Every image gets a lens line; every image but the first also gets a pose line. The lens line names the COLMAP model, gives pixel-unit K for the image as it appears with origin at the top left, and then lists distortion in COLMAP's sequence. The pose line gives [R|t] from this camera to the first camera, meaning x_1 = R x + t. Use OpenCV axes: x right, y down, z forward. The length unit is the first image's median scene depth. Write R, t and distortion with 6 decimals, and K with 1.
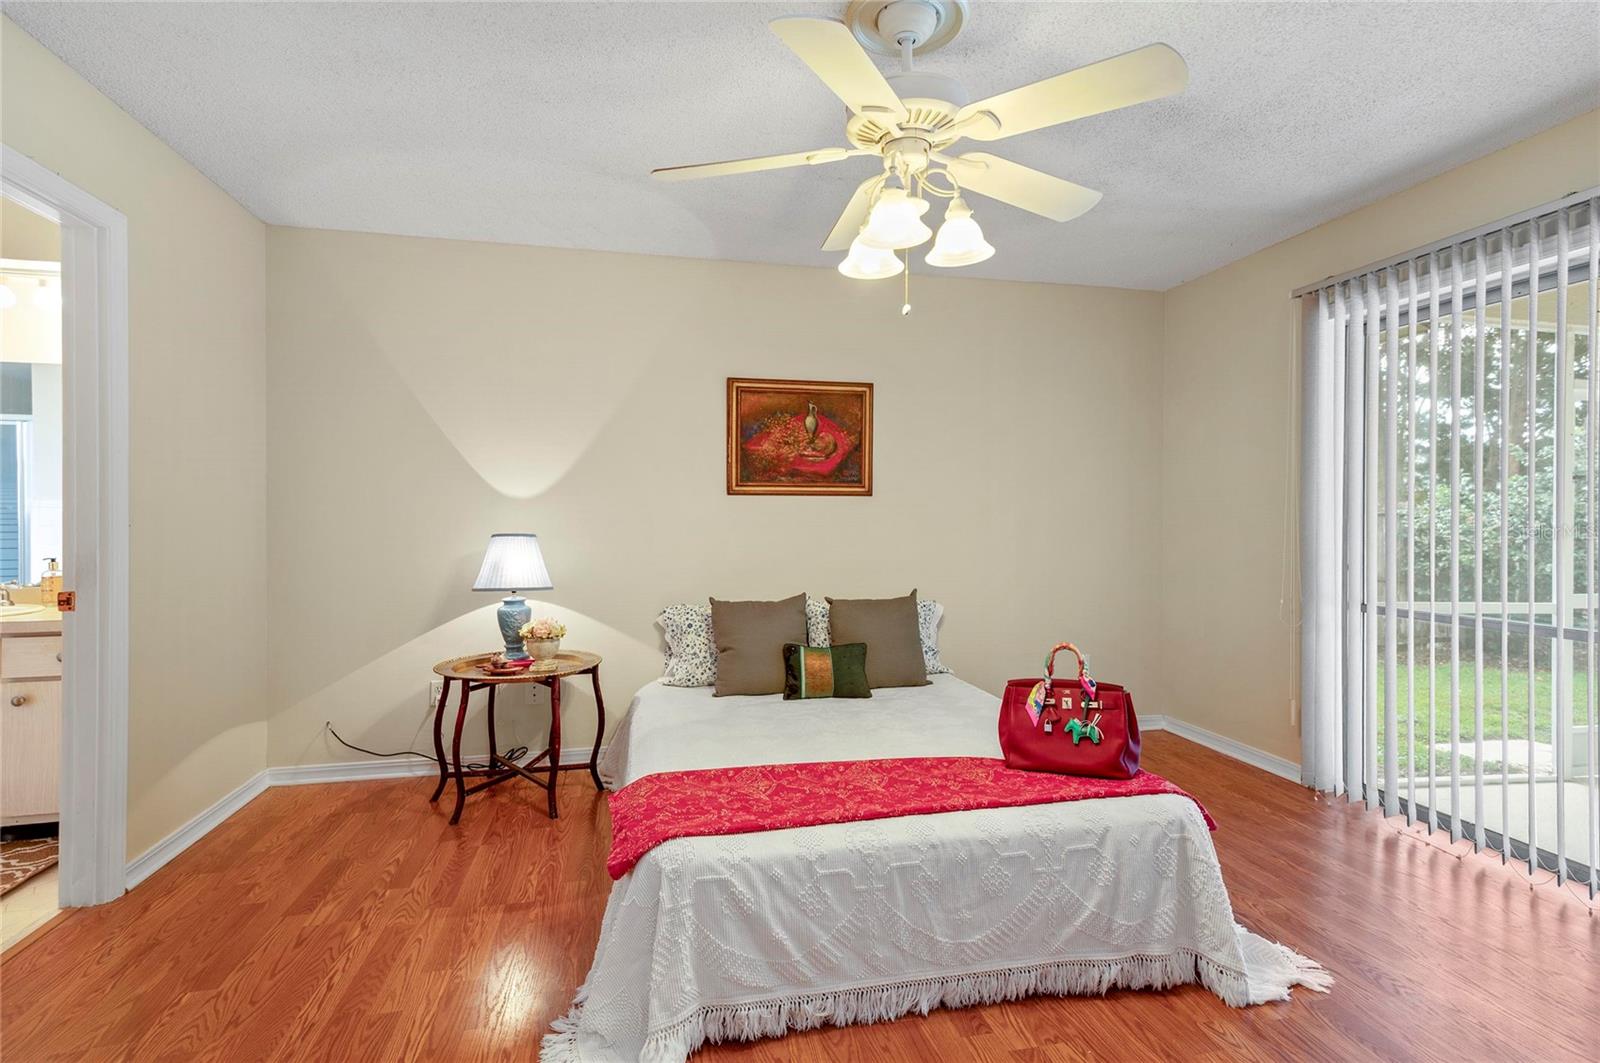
lens RADIAL K [[758.1, 0, 800.0], [0, 758.1, 531.5], [0, 0, 1]] dist [0.027138, 0.000131]
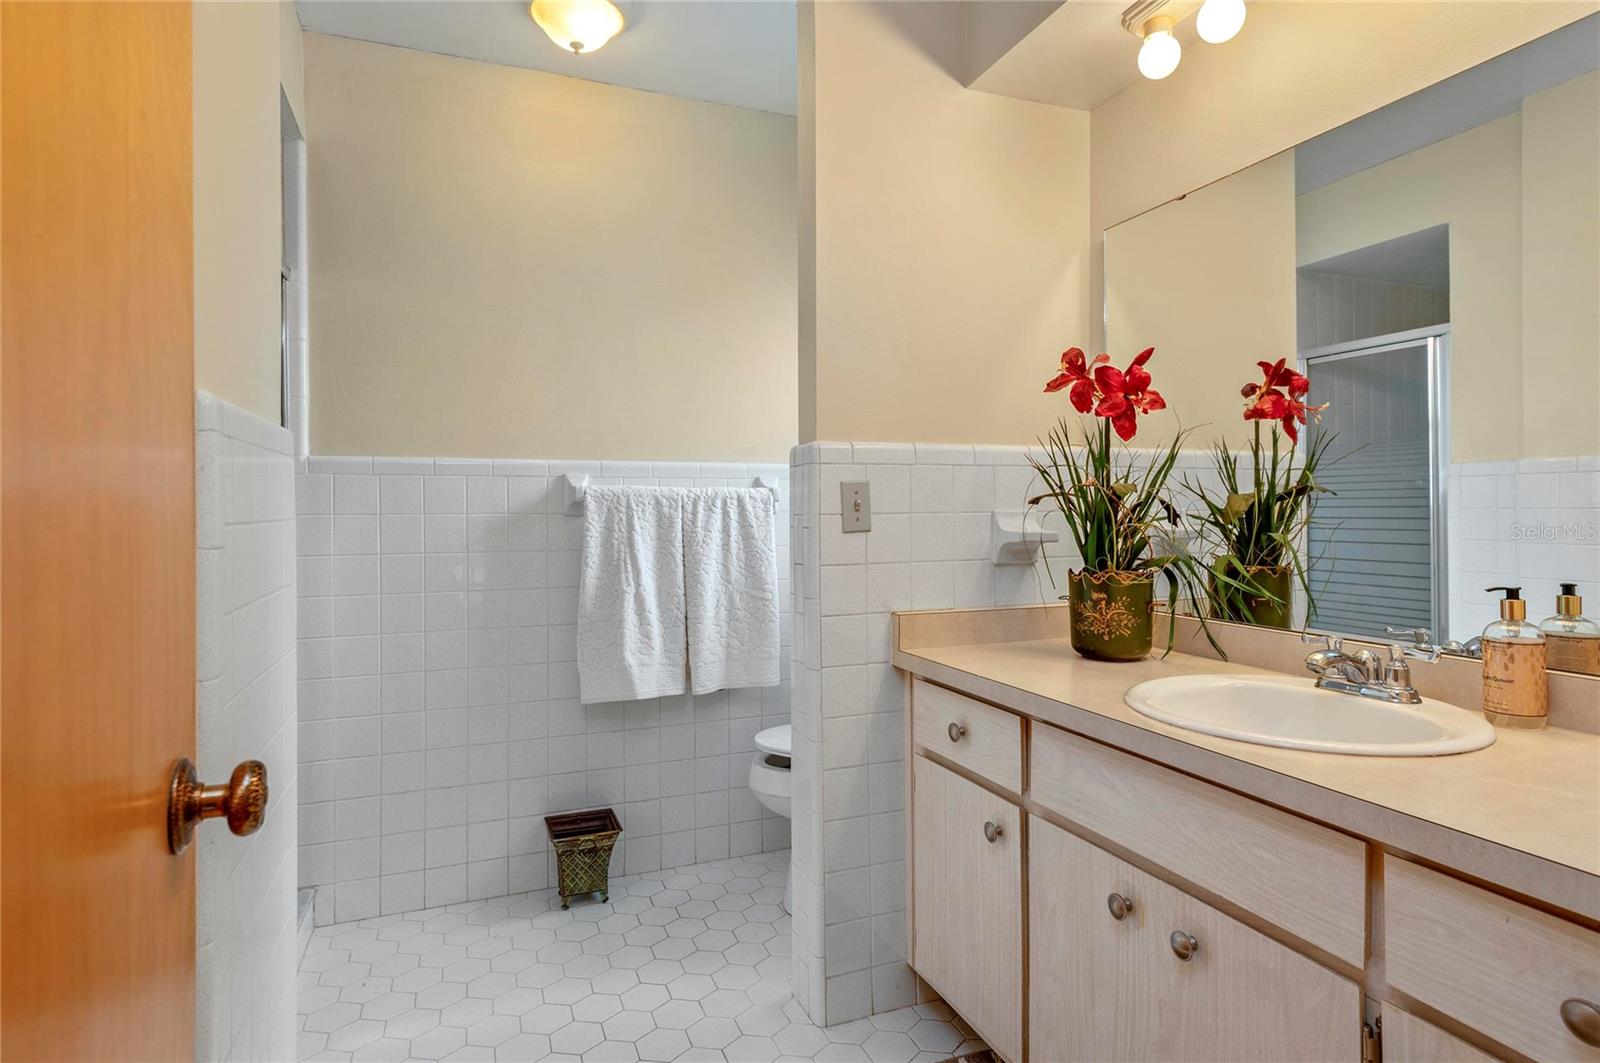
lens RADIAL K [[835.2, 0, 800.0], [0, 835.2, 531.5], [0, 0, 1]] dist [0.001498, 0.000516]
pose [[0.148823, 0.026920, -0.988497, -0.525152], [-0.017076, 0.999550, 0.024650, 0.003414], [0.988716, 0.013211, 0.149215, 0.514492]]
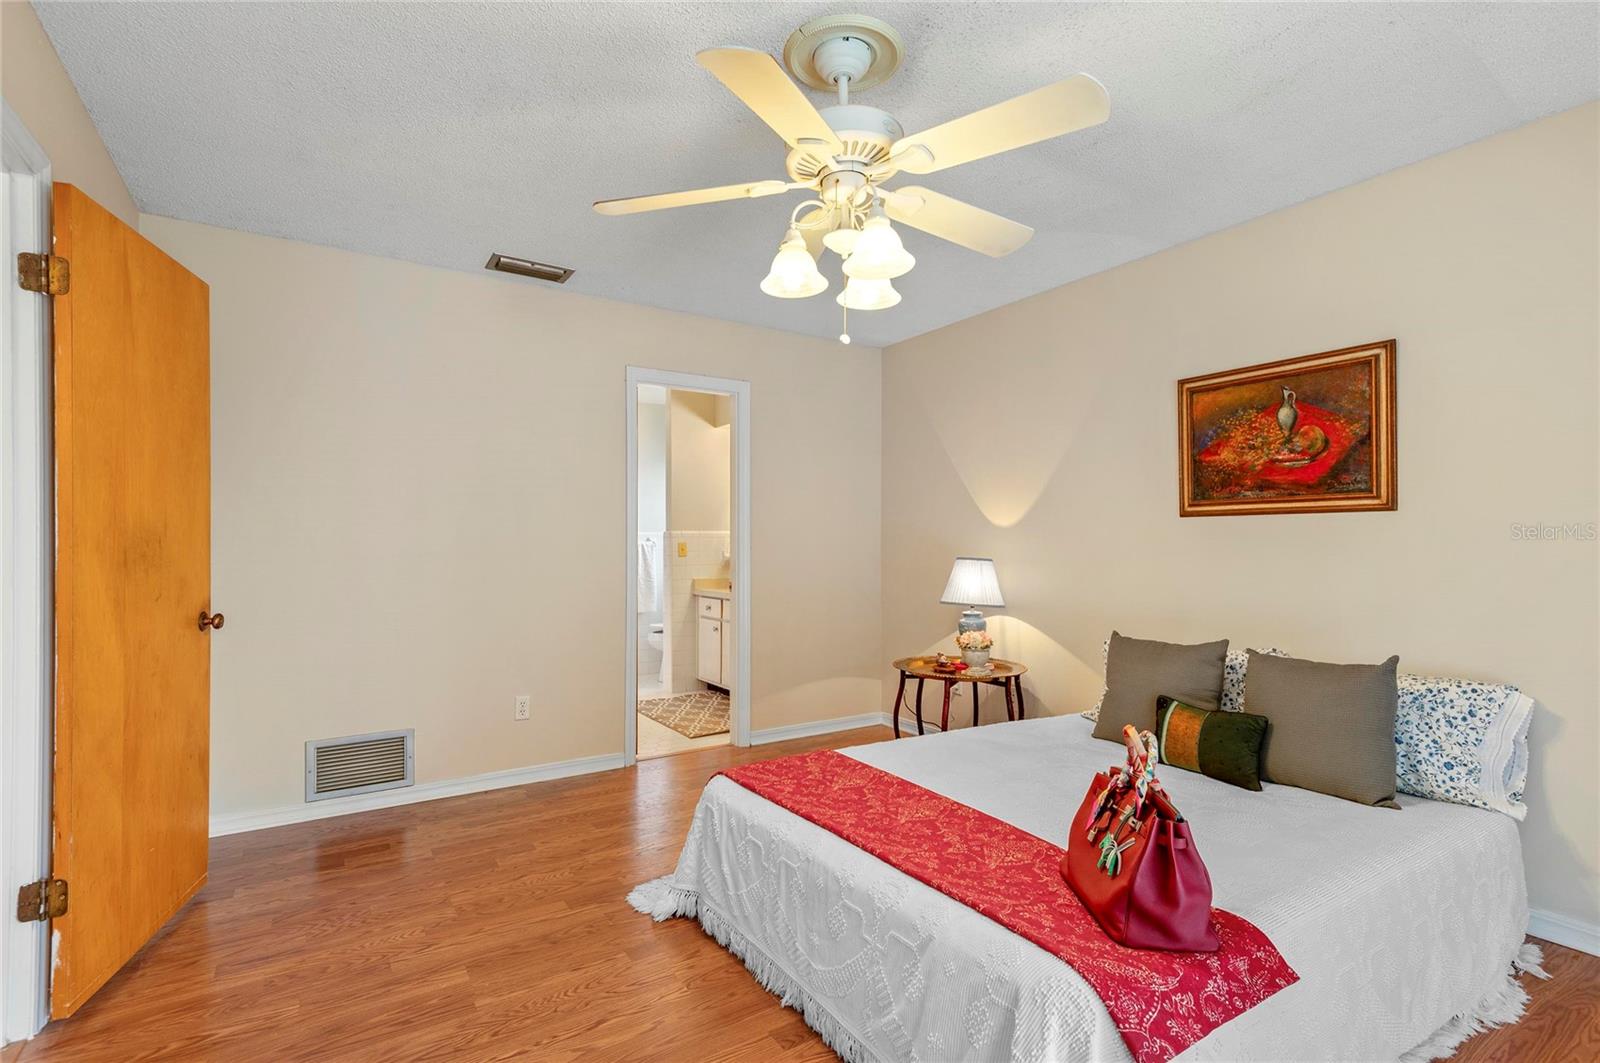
lens RADIAL K [[773.3, 0, 838.6], [0, 773.3, 551.6], [0, 0, 1]] dist [0.014729, -0.000089]
pose [[0.370790, 0.006552, -0.928693, 0.587484], [-0.020101, 0.999797, -0.000971, -0.000710], [0.928499, 0.019028, 0.370847, 0.327238]]
